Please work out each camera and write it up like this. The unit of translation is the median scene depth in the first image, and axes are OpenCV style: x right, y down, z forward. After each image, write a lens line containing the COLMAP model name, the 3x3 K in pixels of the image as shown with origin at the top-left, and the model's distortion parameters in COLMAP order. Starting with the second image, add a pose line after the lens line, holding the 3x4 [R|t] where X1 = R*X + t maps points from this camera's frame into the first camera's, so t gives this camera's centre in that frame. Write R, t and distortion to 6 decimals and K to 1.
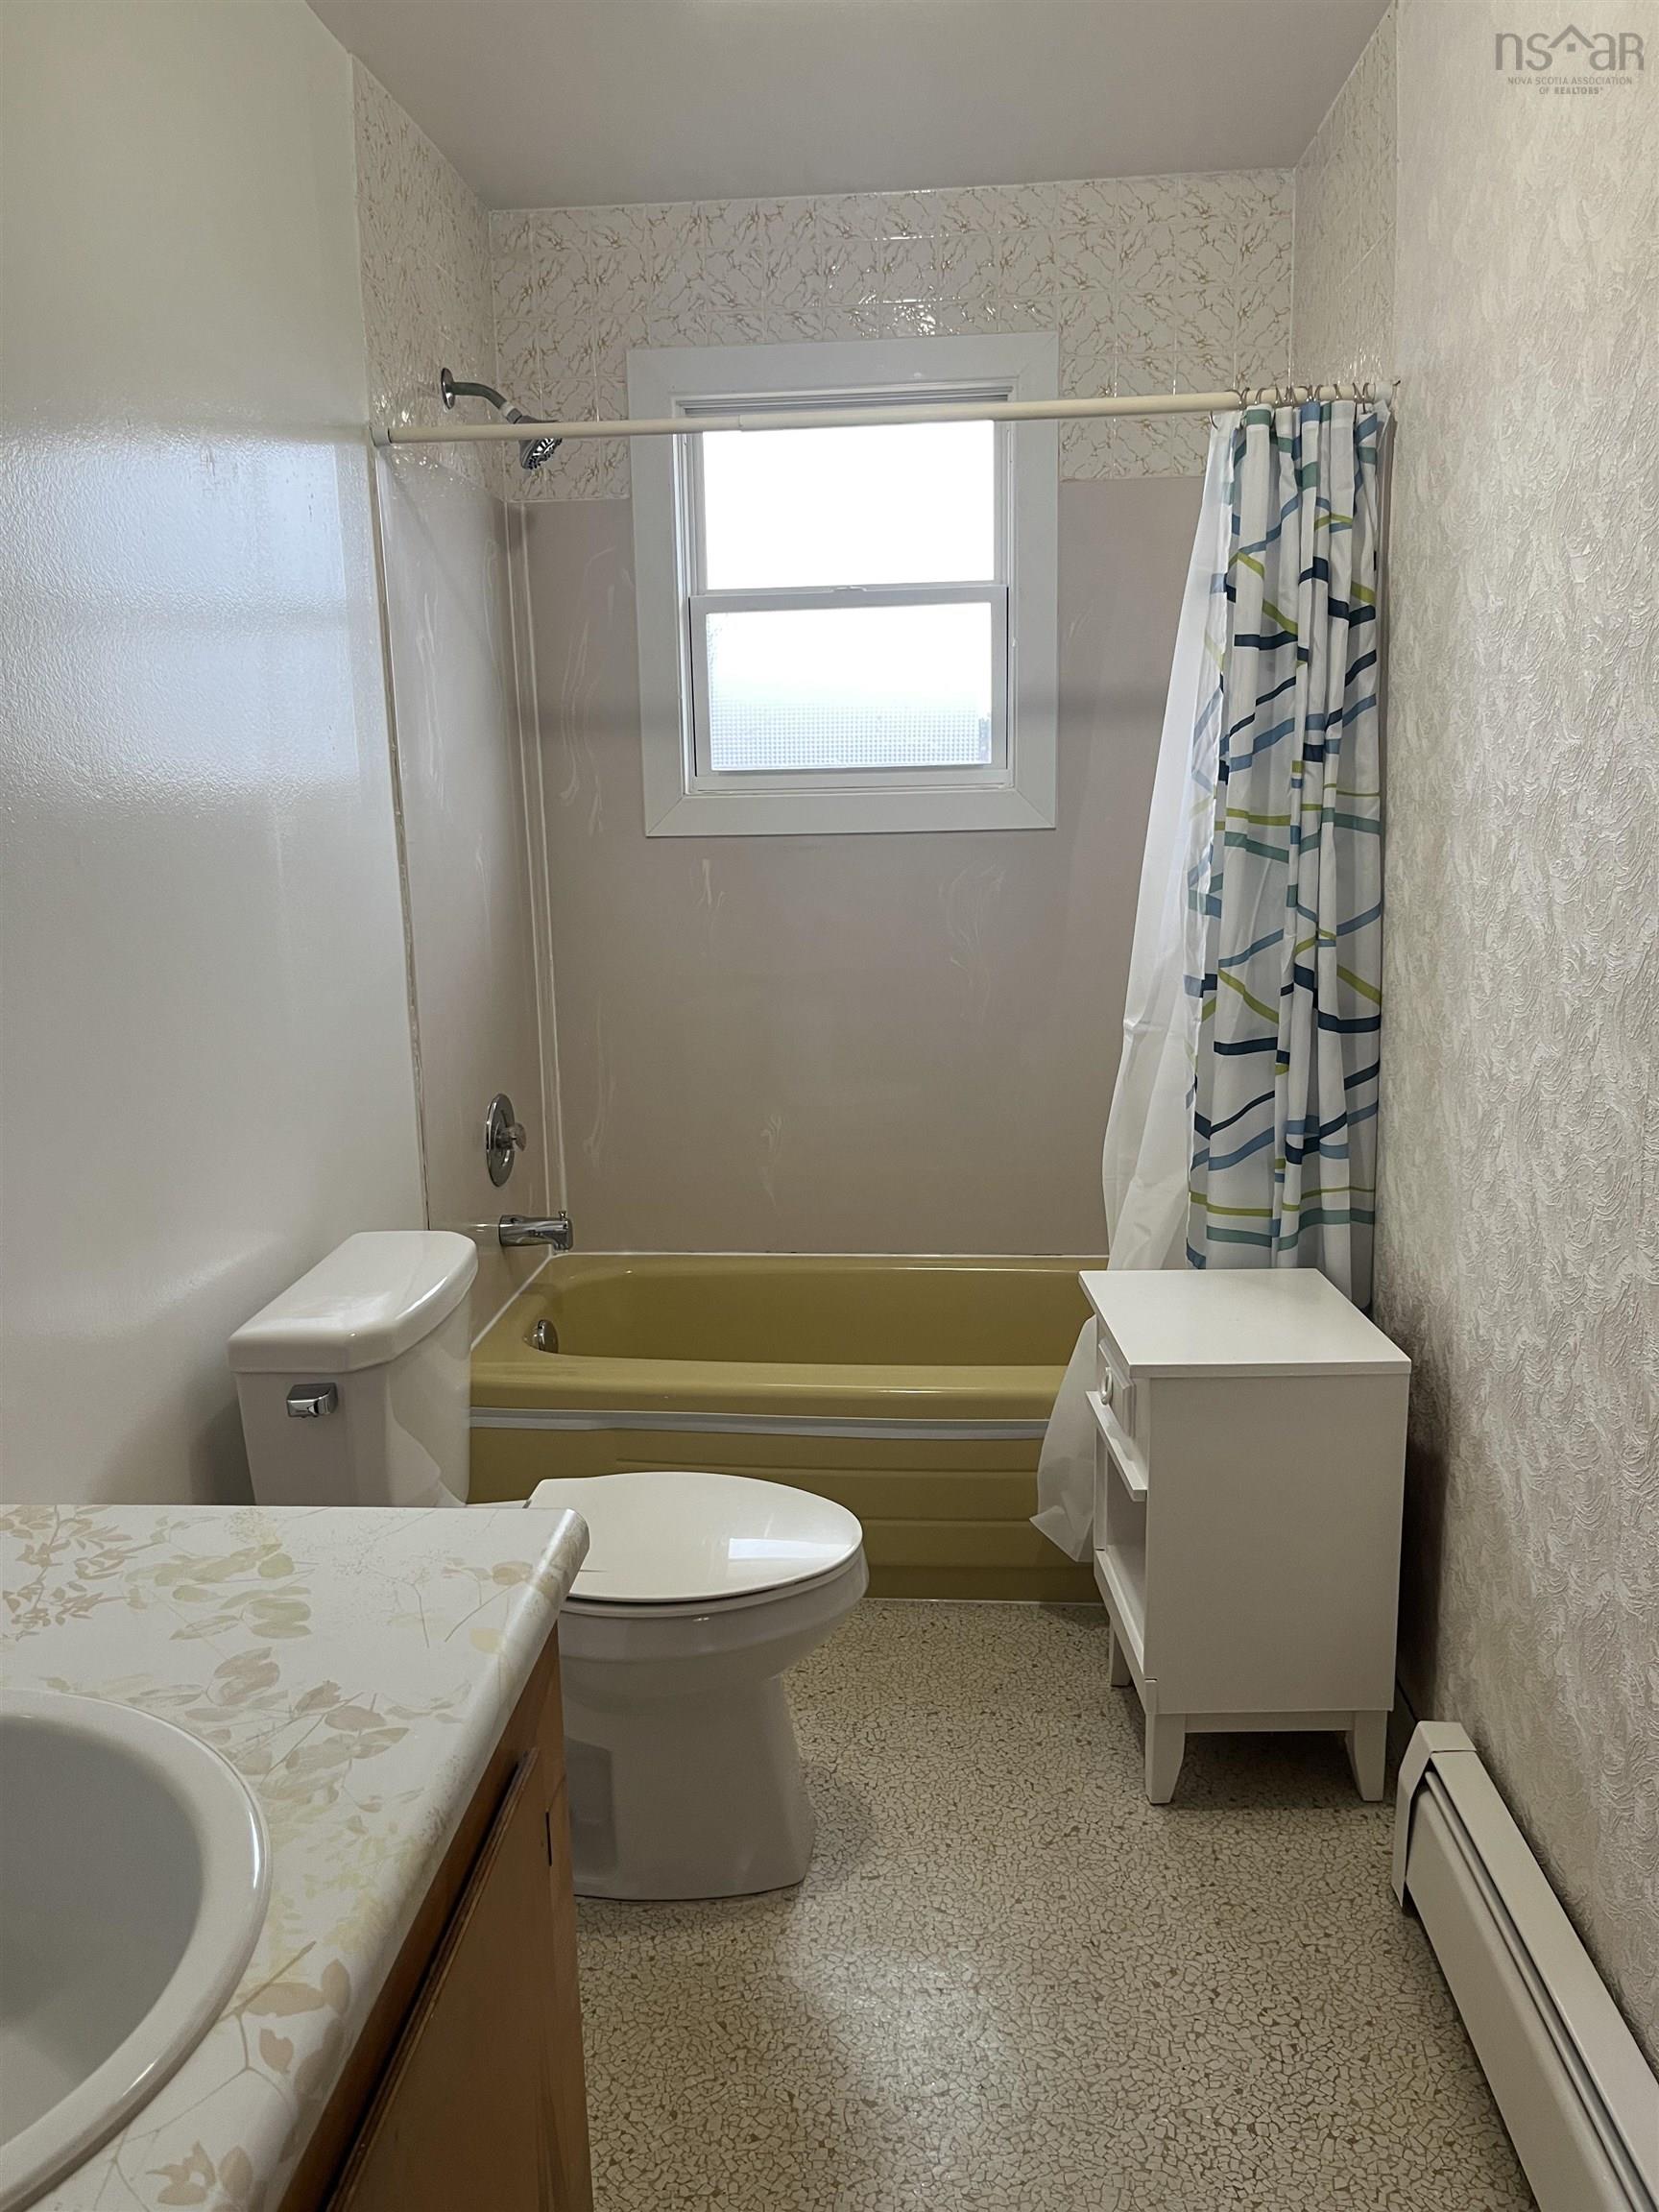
lens RADIAL K [[1664.4, 0, 817.0], [0, 1664.4, 1099.6], [0, 0, 1]] dist [0.043302, -0.000261]
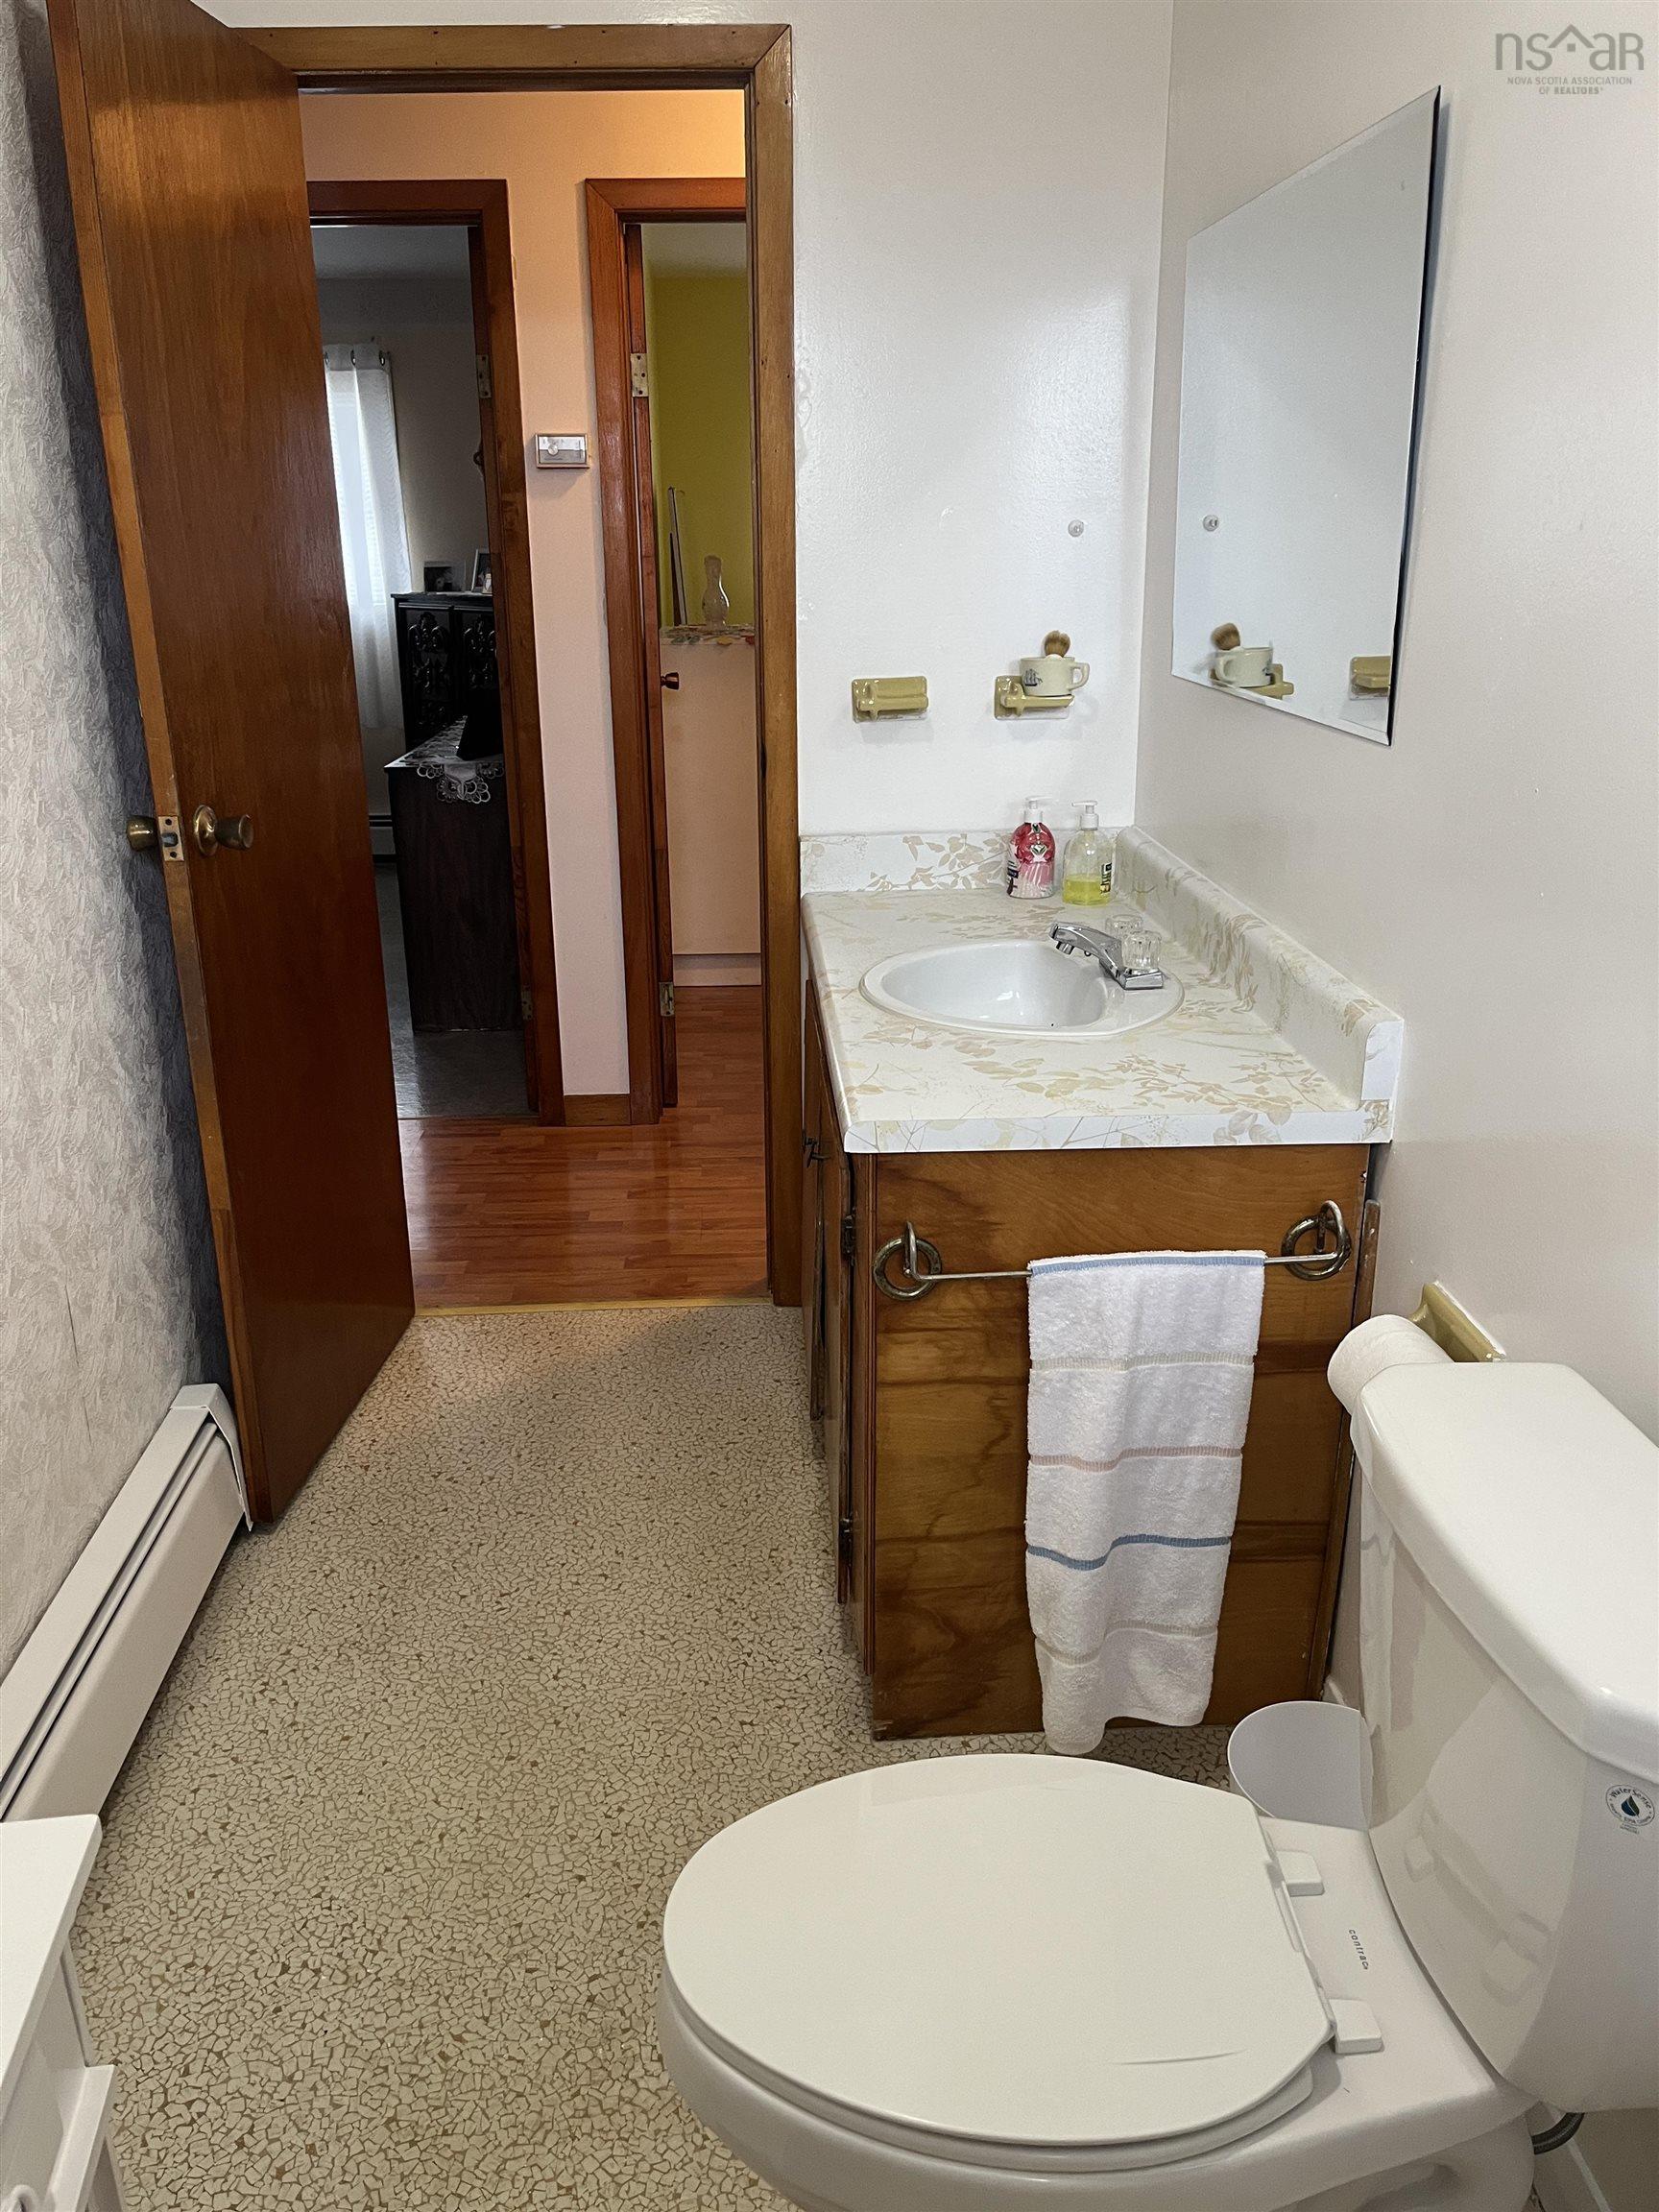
lens RADIAL K [[1664.4, 0, 808.9], [0, 1664.4, 1109.1], [0, 0, 1]] dist [0.043302, -0.000261]
pose [[-0.990555, 0.078980, -0.112088, 0.023865], [0.010176, 0.857542, 0.514313, -0.337744], [0.136740, 0.508314, -0.850246, 1.659461]]
